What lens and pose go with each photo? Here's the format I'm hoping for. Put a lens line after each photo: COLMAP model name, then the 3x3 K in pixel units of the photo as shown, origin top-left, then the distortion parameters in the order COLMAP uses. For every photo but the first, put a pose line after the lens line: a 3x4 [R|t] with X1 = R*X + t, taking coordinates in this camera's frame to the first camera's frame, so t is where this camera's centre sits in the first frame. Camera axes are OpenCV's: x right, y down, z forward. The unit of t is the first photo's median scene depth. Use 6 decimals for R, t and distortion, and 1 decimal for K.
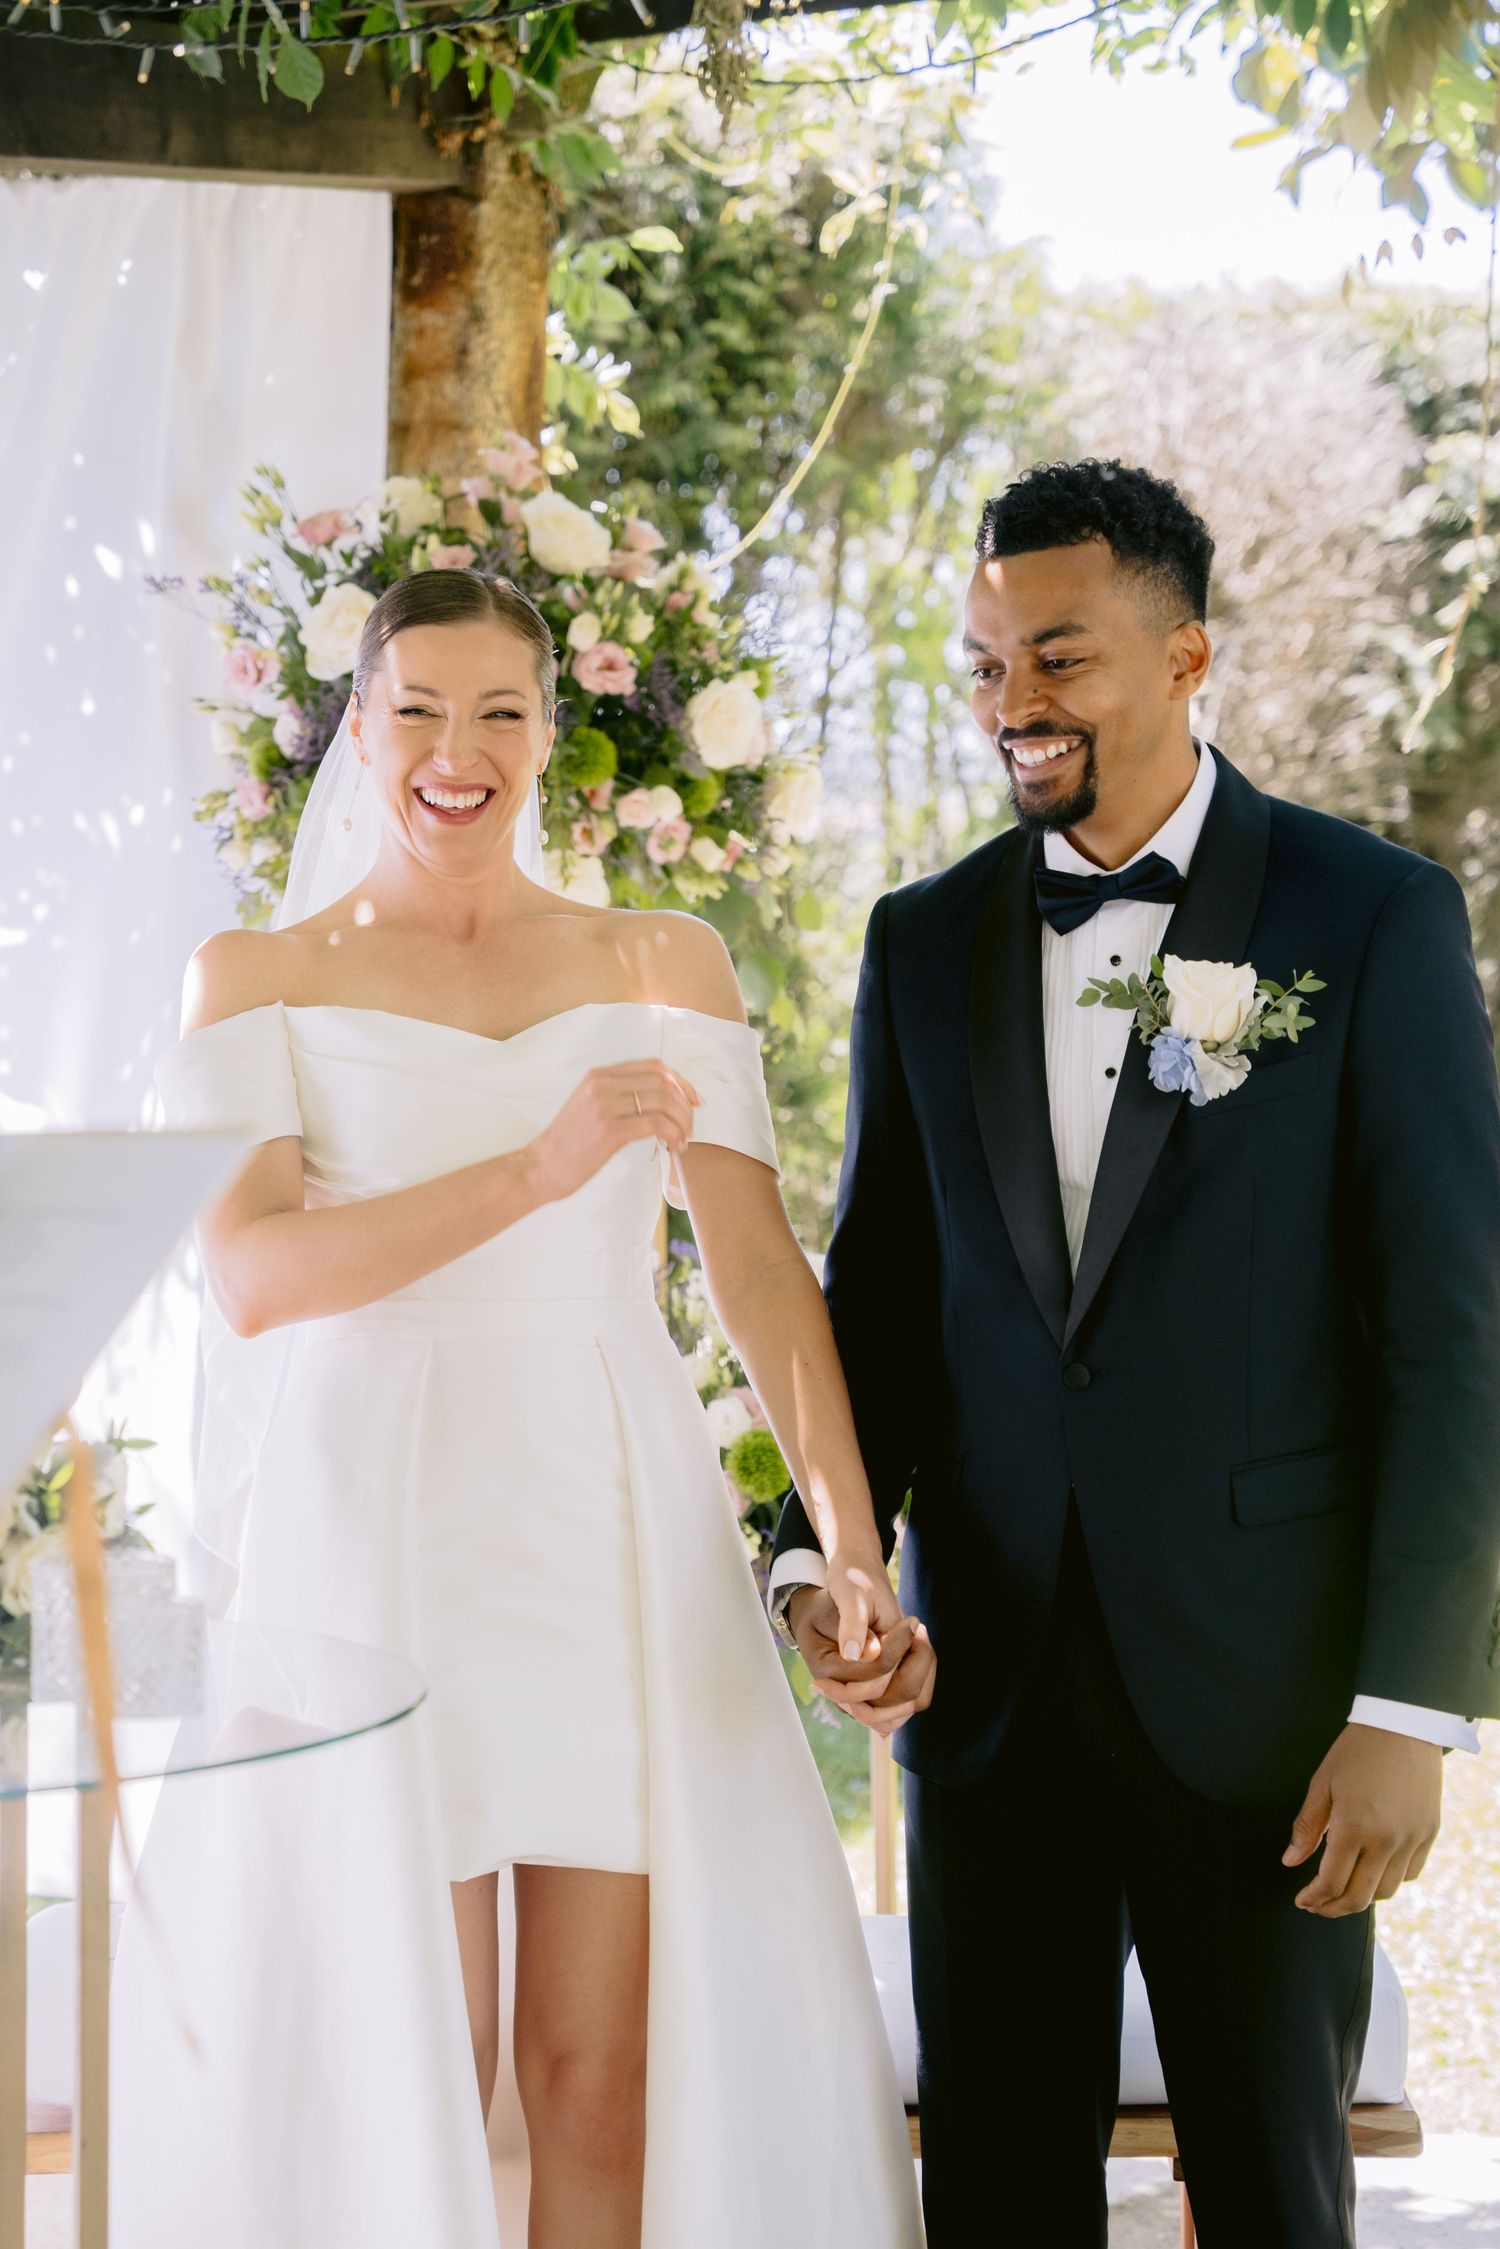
lens RADIAL K [[4546.4, 0, 738.5], [0, 4546.4, 1108.5], [0, 0, 1]] dist [0.477091, 0.000000]
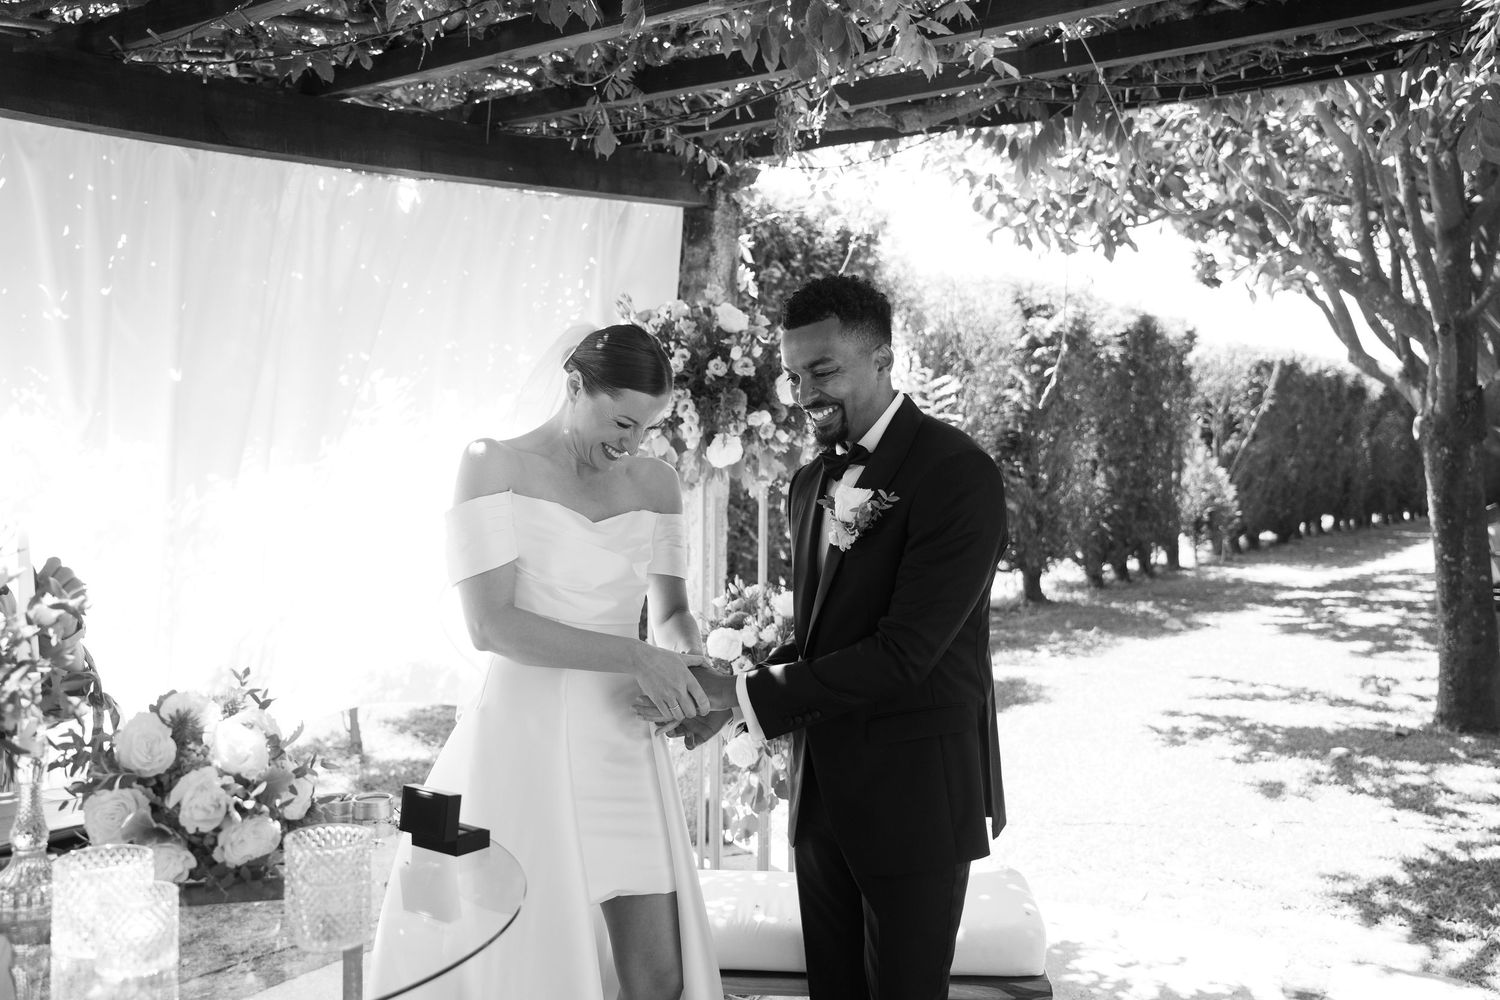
lens RADIAL K [[1284.6, 0, 775.5], [0, 1284.6, 471.1], [0, 0, 1]] dist [-0.008749, 0.003185]
pose [[0.998943, 0.017421, -0.042539, 0.020632], [-0.018688, 0.999389, -0.029551, -0.011797], [0.041998, 0.030315, 0.998658, 0.227617]]
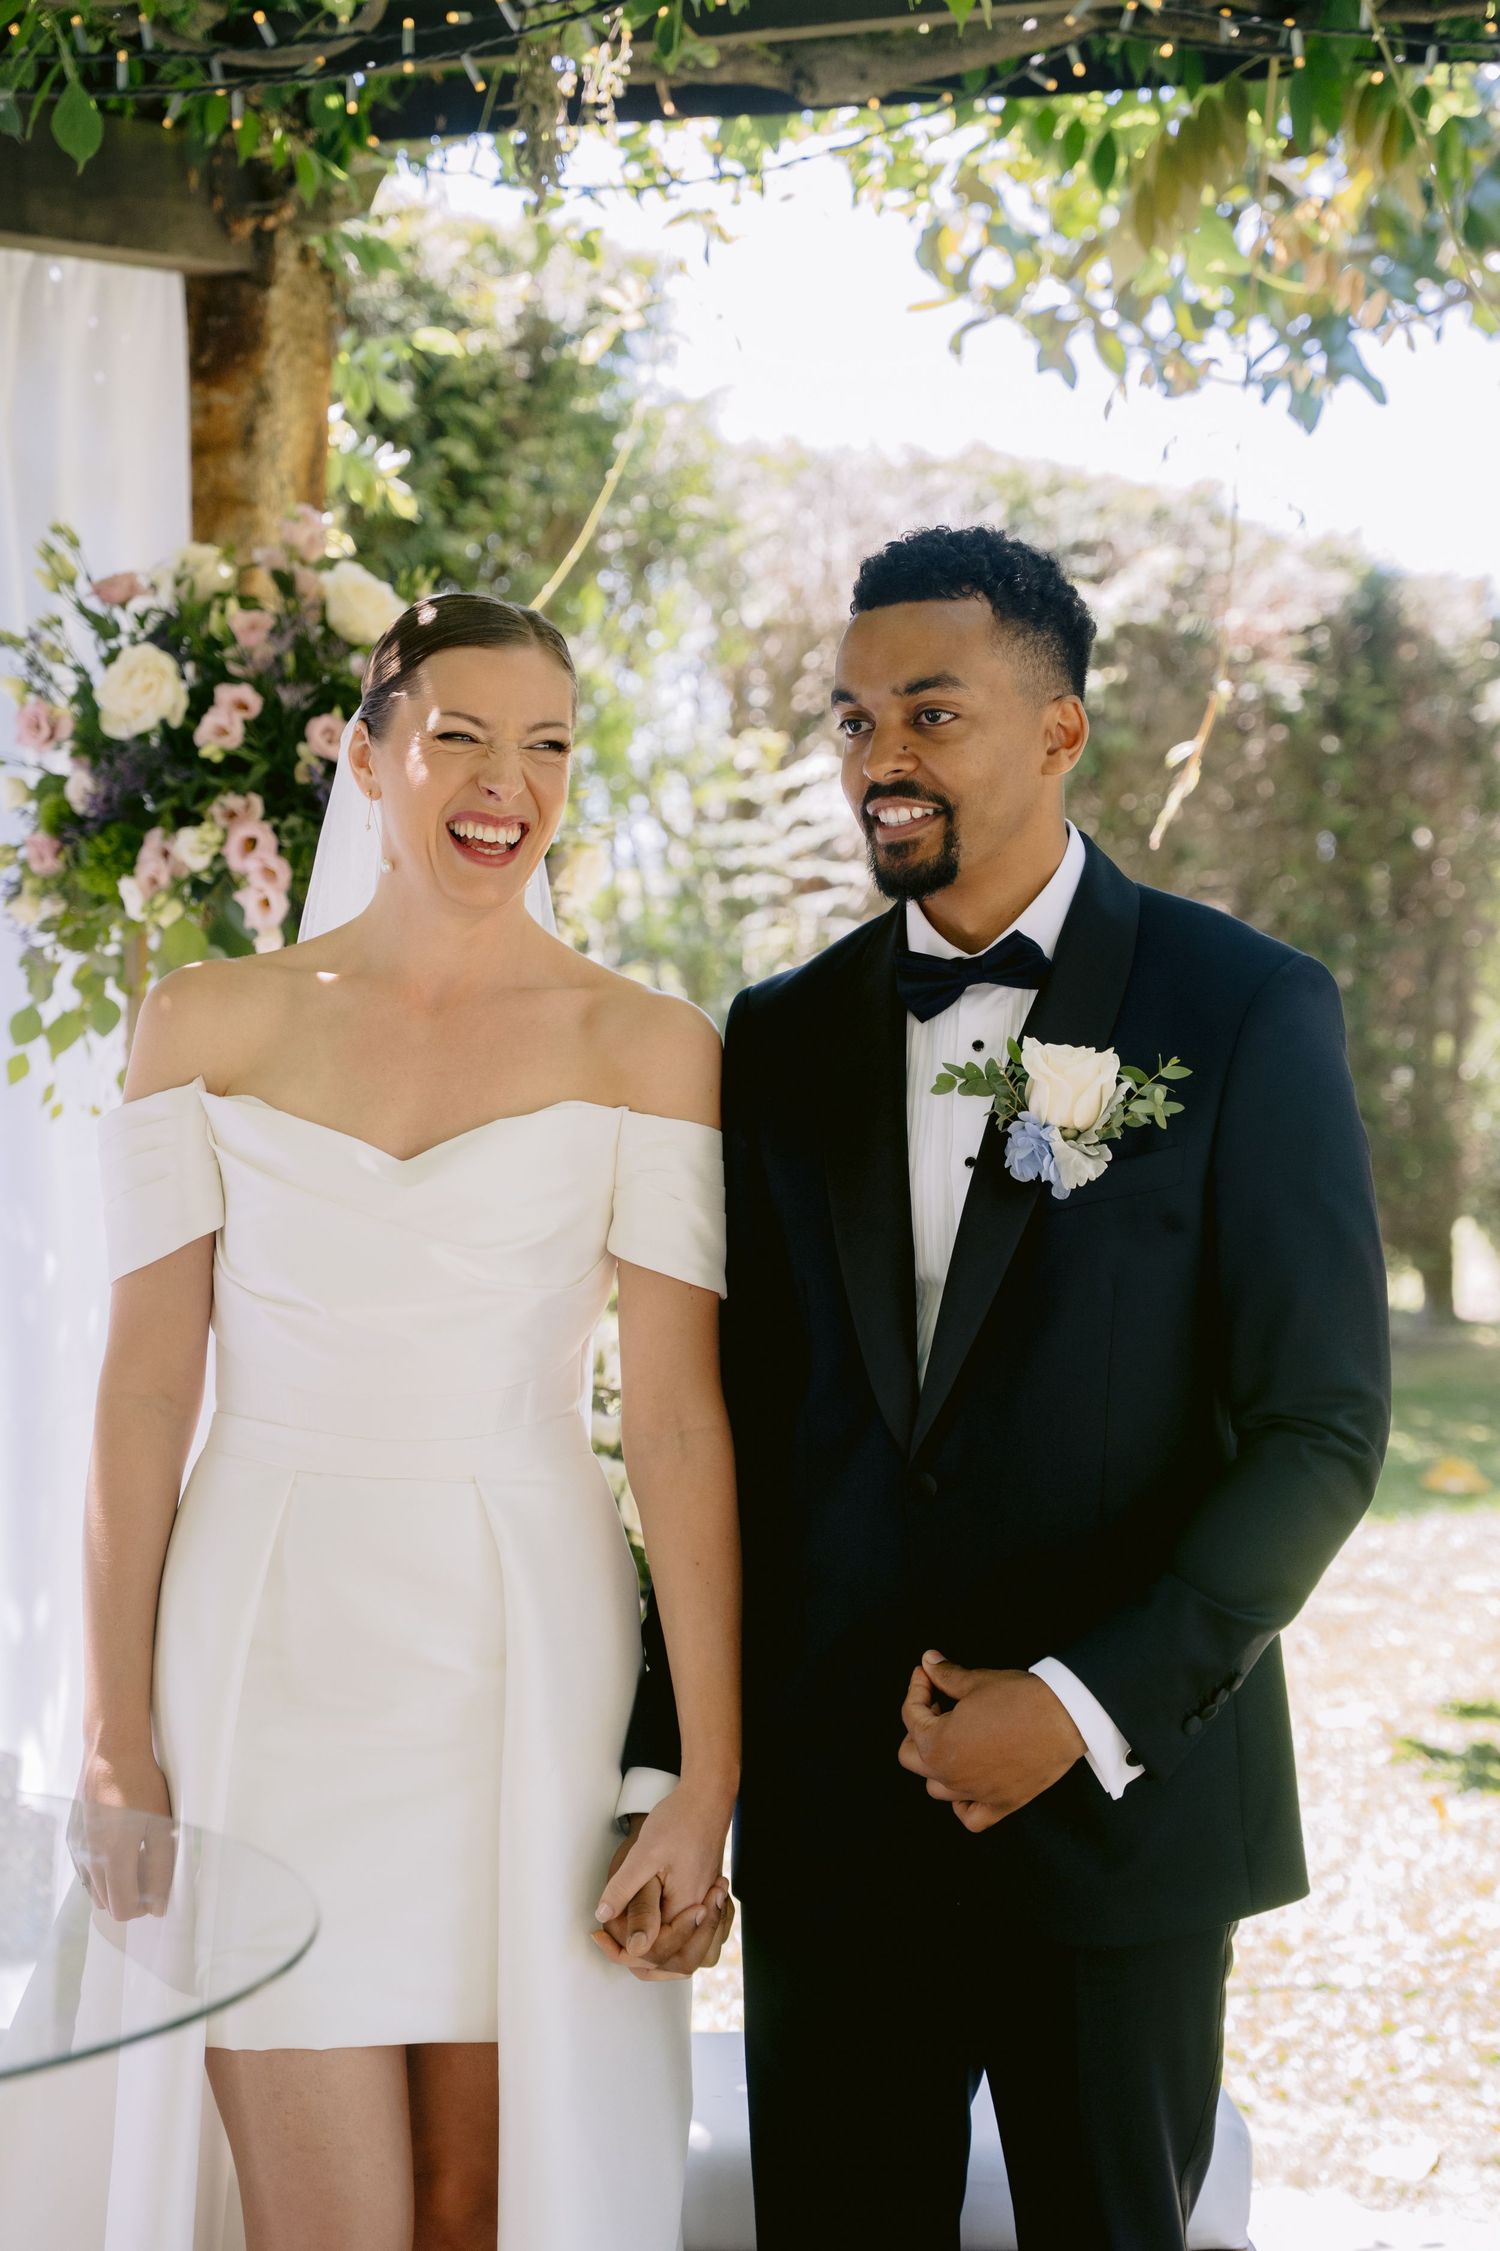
lens RADIAL K [[3944.2, 0, 788.1], [0, 3944.2, 1069.8], [0, 0, 1]] dist [0.356441, 0.000000]
pose [[0.995077, 0.023388, 0.096310, -0.025050], [-0.021367, 0.999531, -0.021957, -0.004887], [-0.096778, 0.019791, 0.995109, 0.111455]]
